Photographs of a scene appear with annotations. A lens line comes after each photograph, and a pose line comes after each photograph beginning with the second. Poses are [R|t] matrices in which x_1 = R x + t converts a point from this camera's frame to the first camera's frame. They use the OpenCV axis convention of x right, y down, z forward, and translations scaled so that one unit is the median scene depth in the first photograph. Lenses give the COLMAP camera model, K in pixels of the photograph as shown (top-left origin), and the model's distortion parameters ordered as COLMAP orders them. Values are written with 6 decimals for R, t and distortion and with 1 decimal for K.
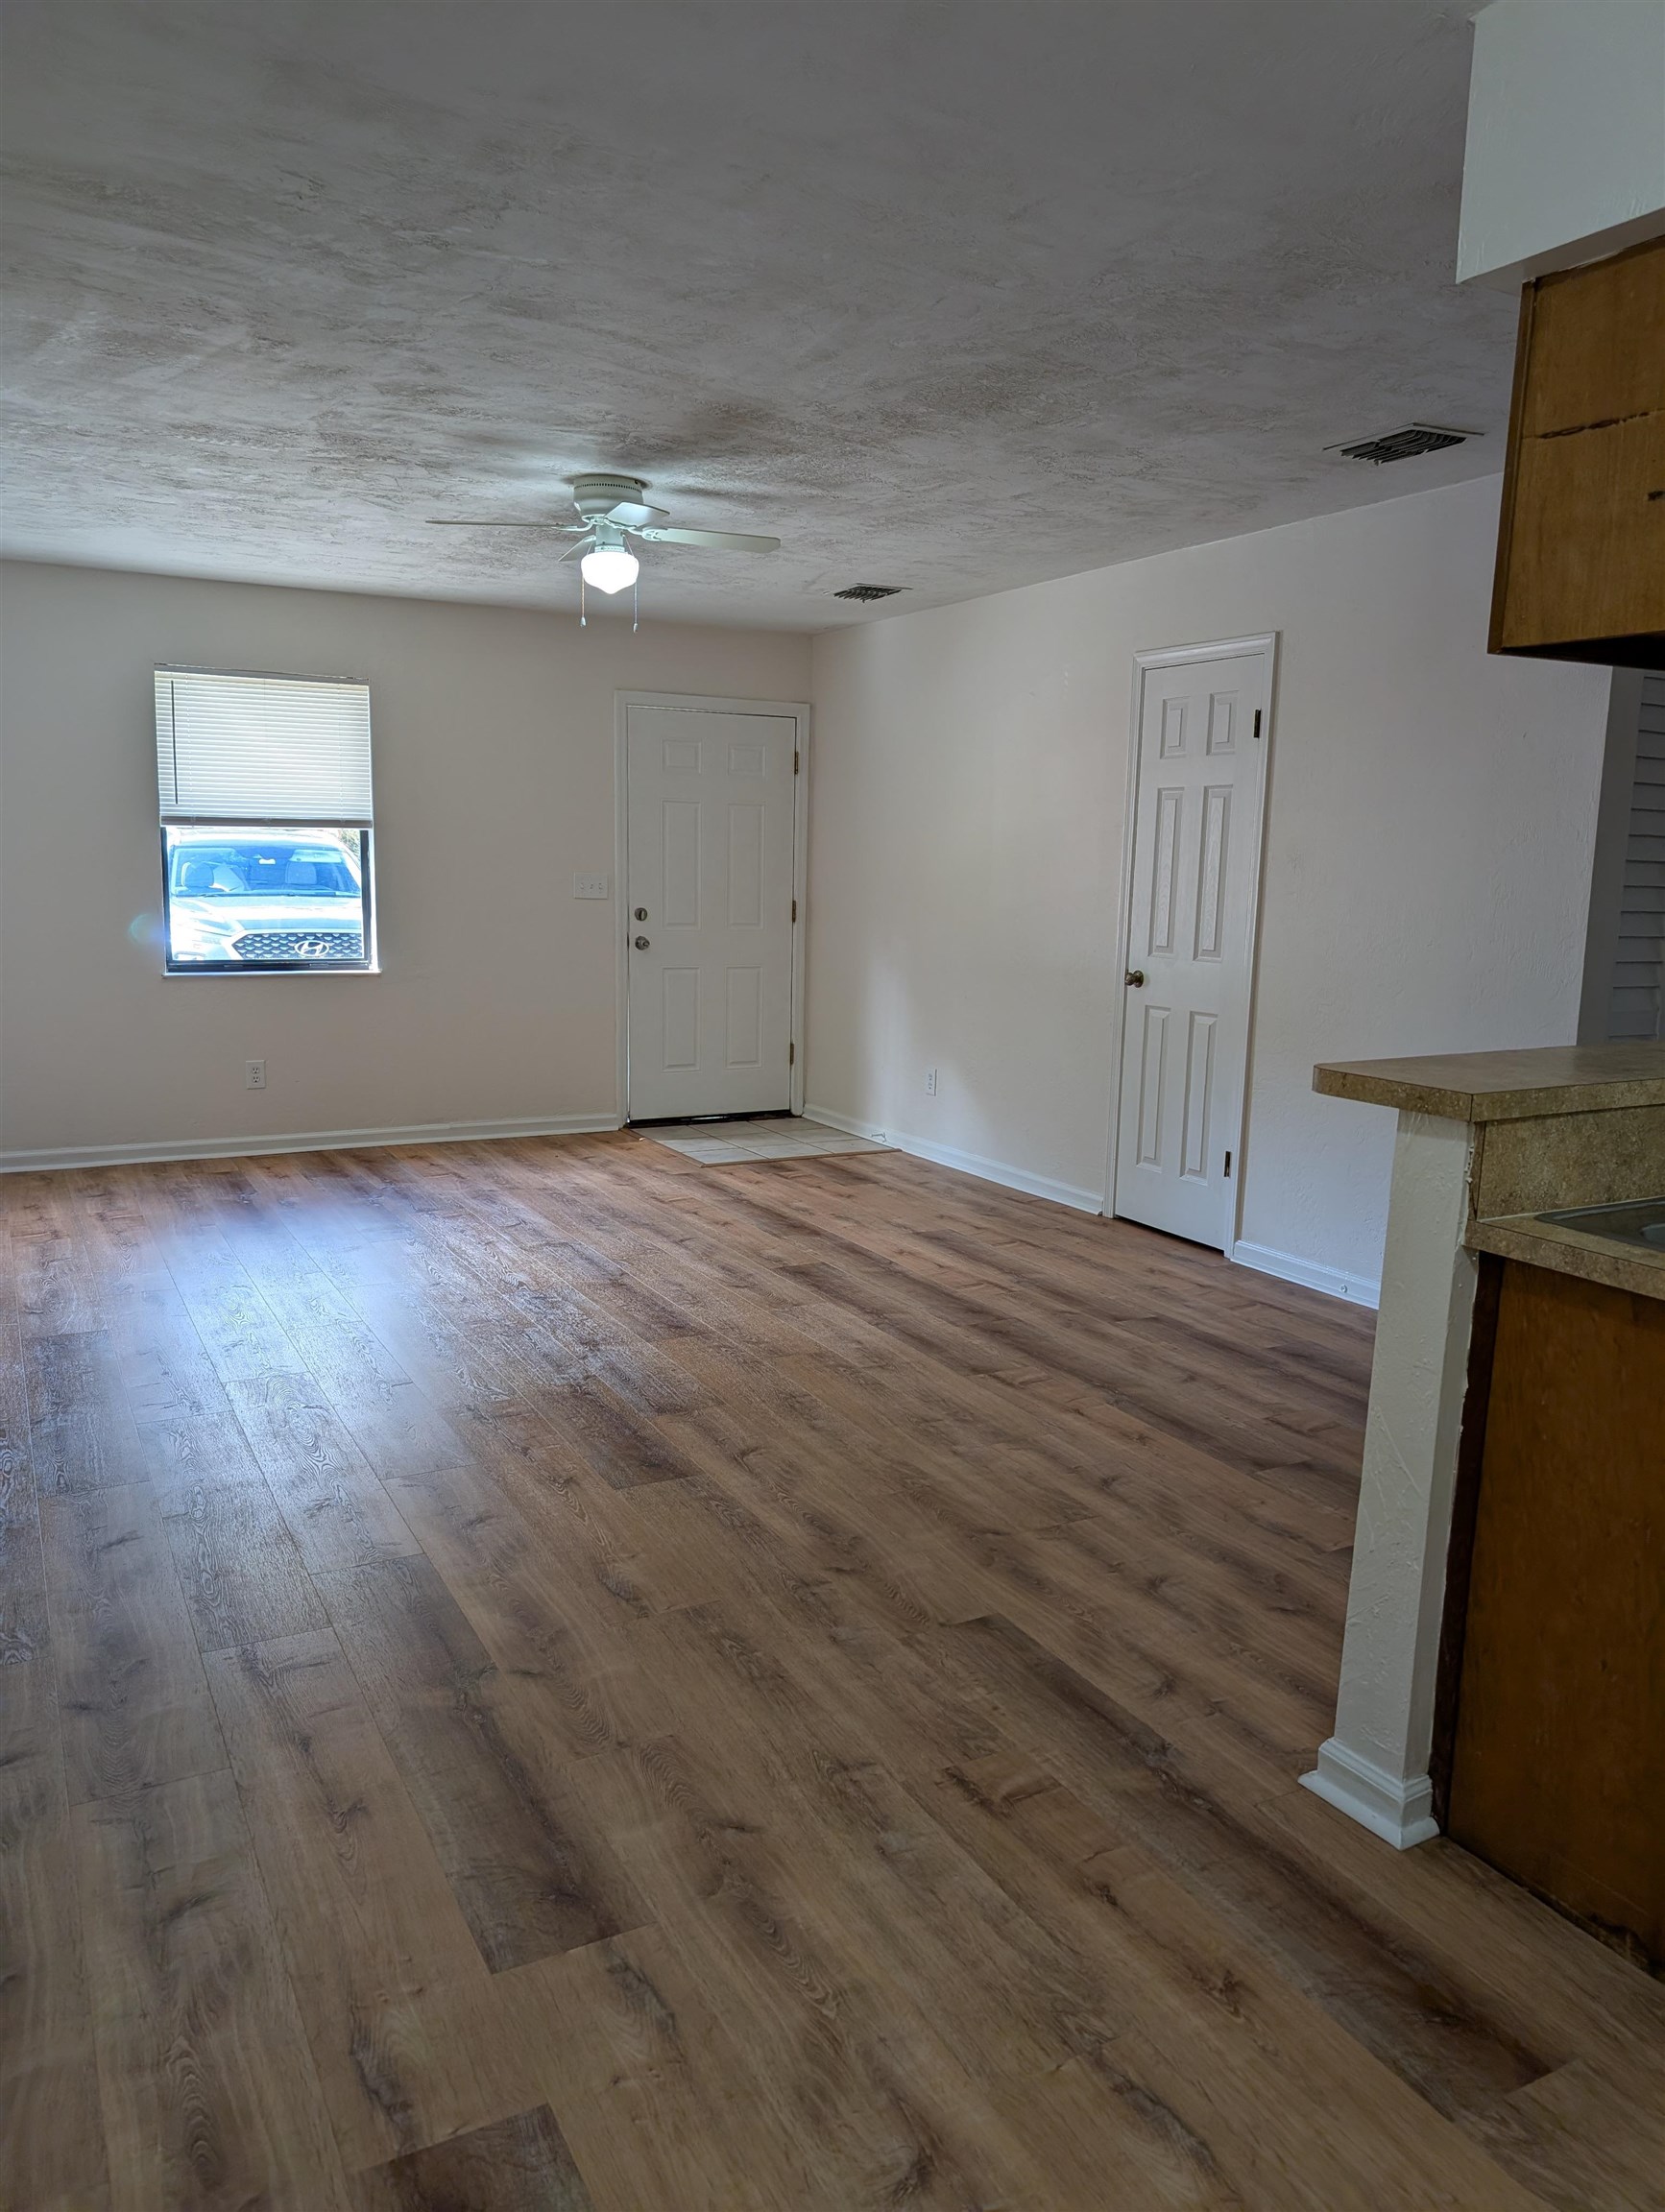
lens RADIAL K [[1575.5, 0, 811.7], [0, 1575.5, 1112.2], [0, 0, 1]] dist [0.017334, -0.005928]
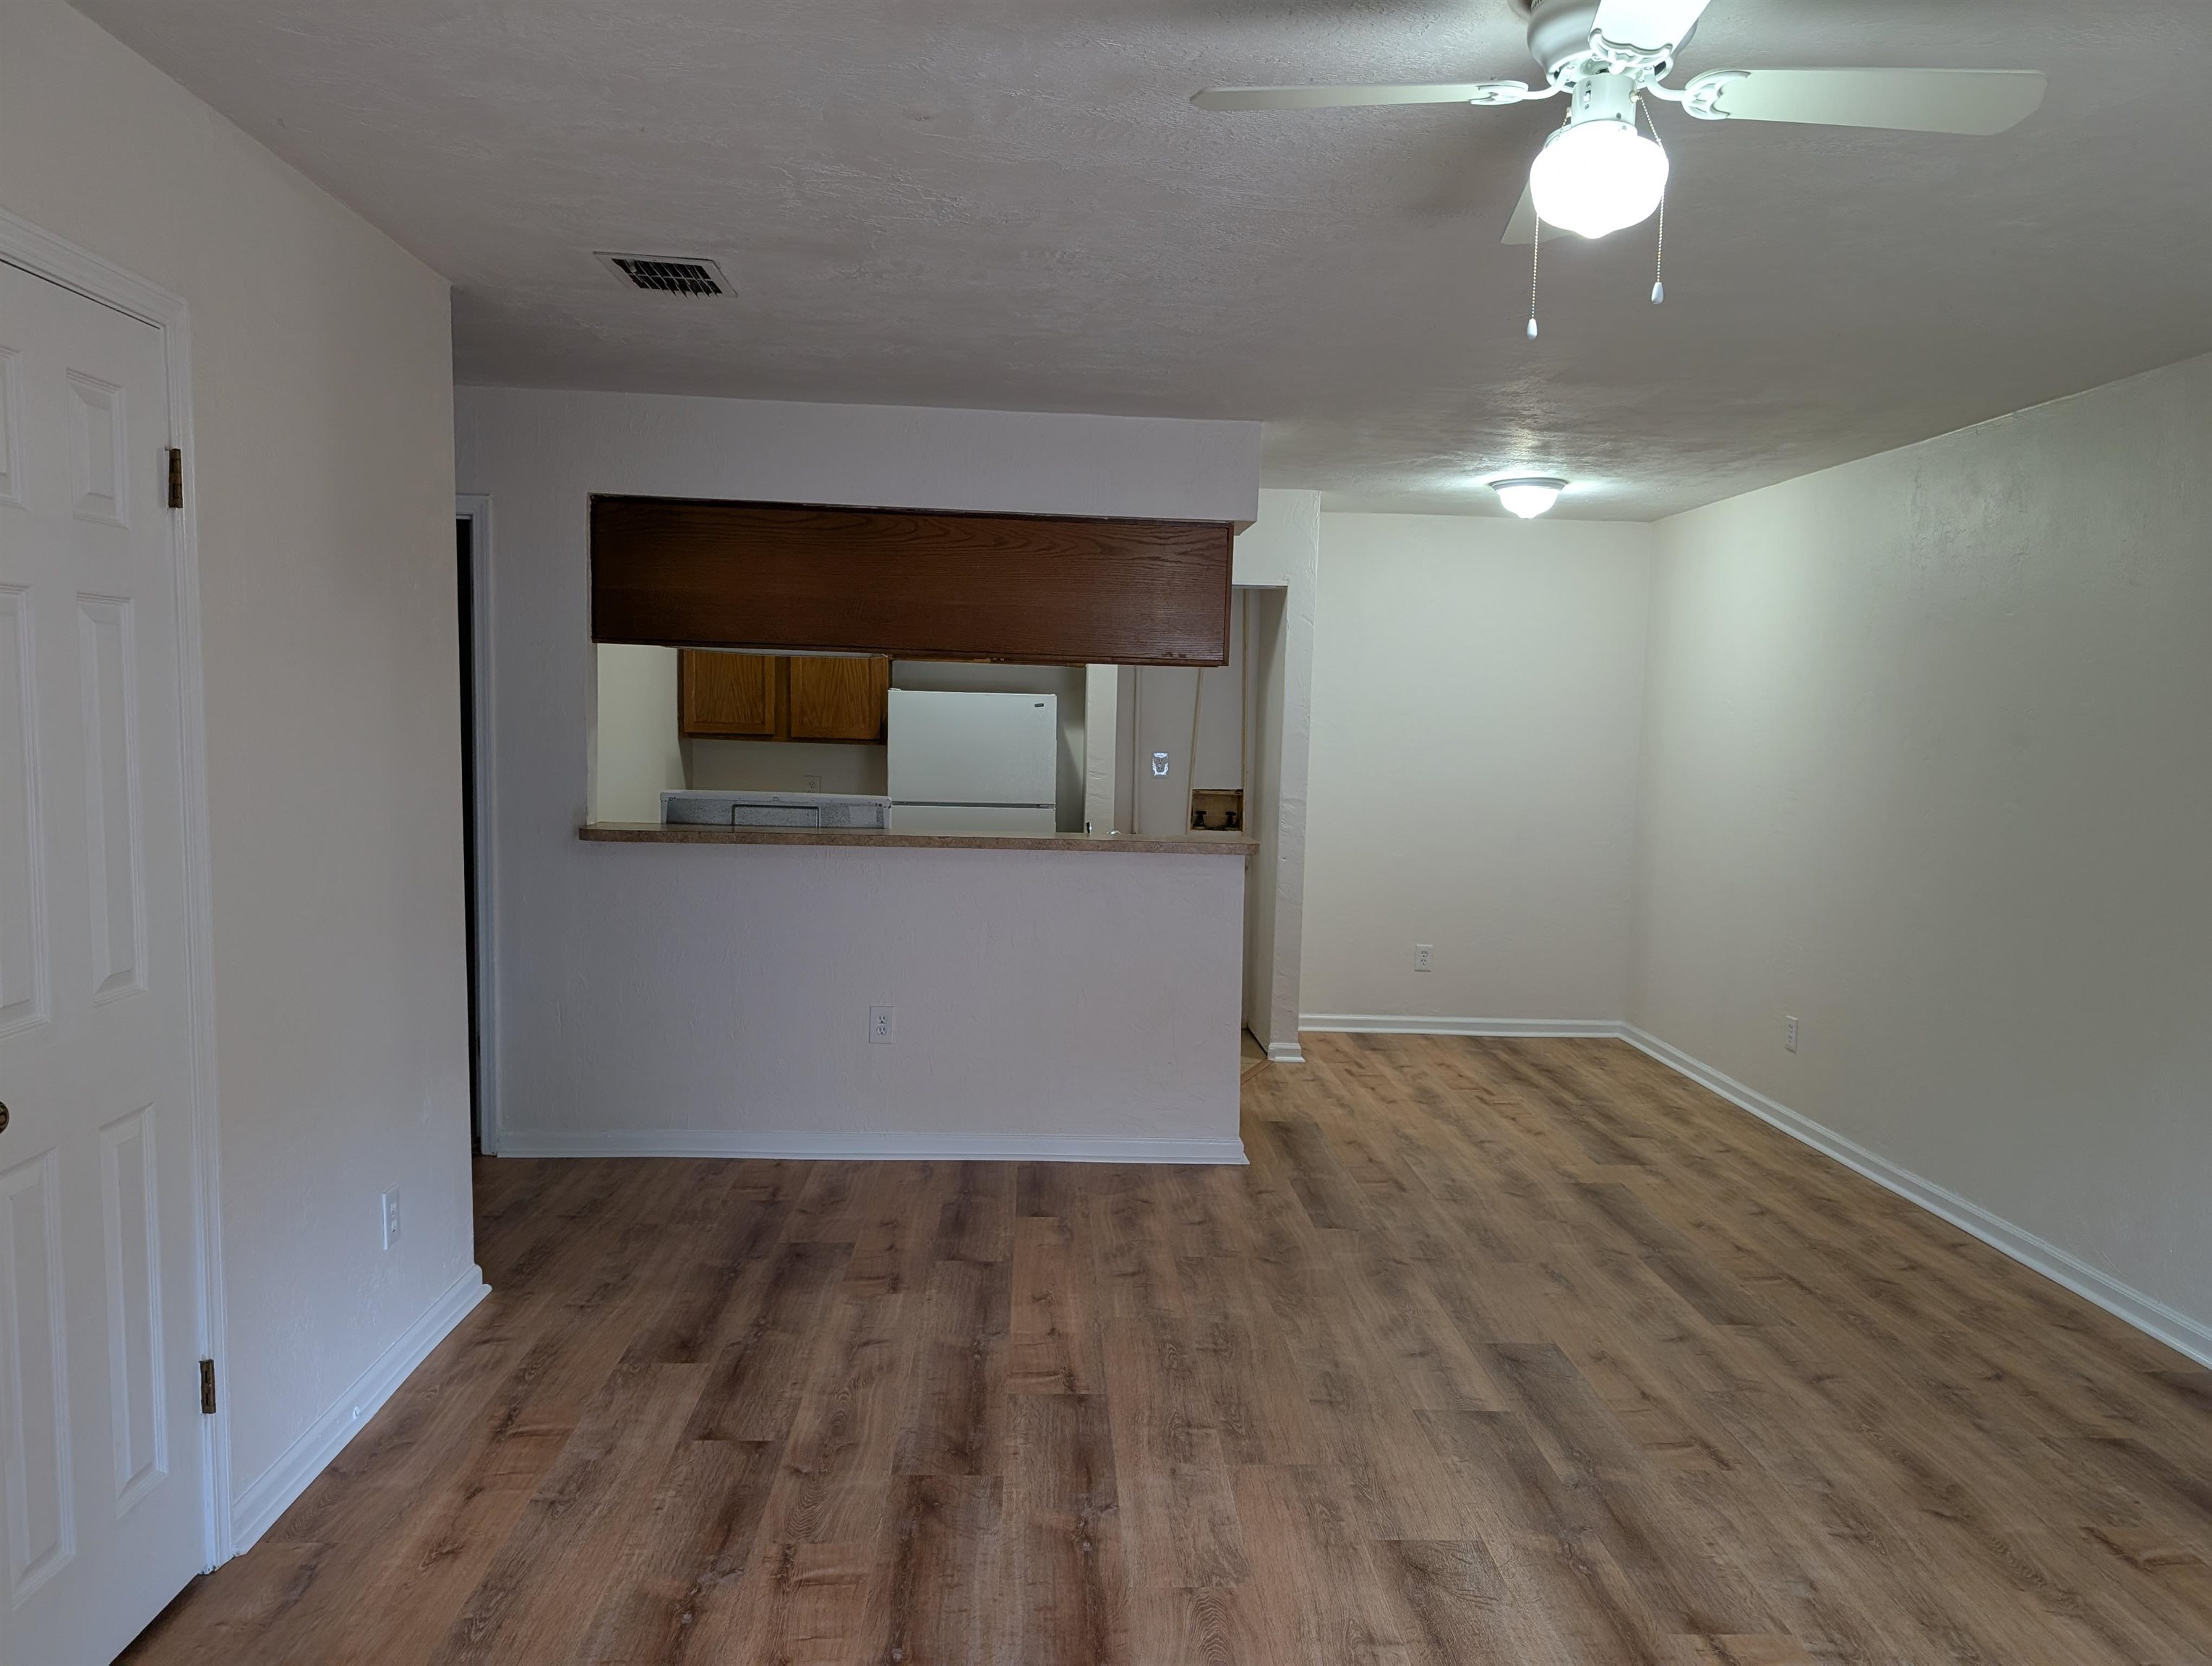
lens RADIAL K [[1573.2, 0, 1097.5], [0, 1573.2, 870.8], [0, 0, 1]] dist [0.018524, -0.010567]
pose [[-0.901658, -0.089916, 0.422998, -0.256134], [0.024646, 0.965871, 0.257848, -0.354984], [-0.431746, 0.242916, -0.868670, 1.891650]]
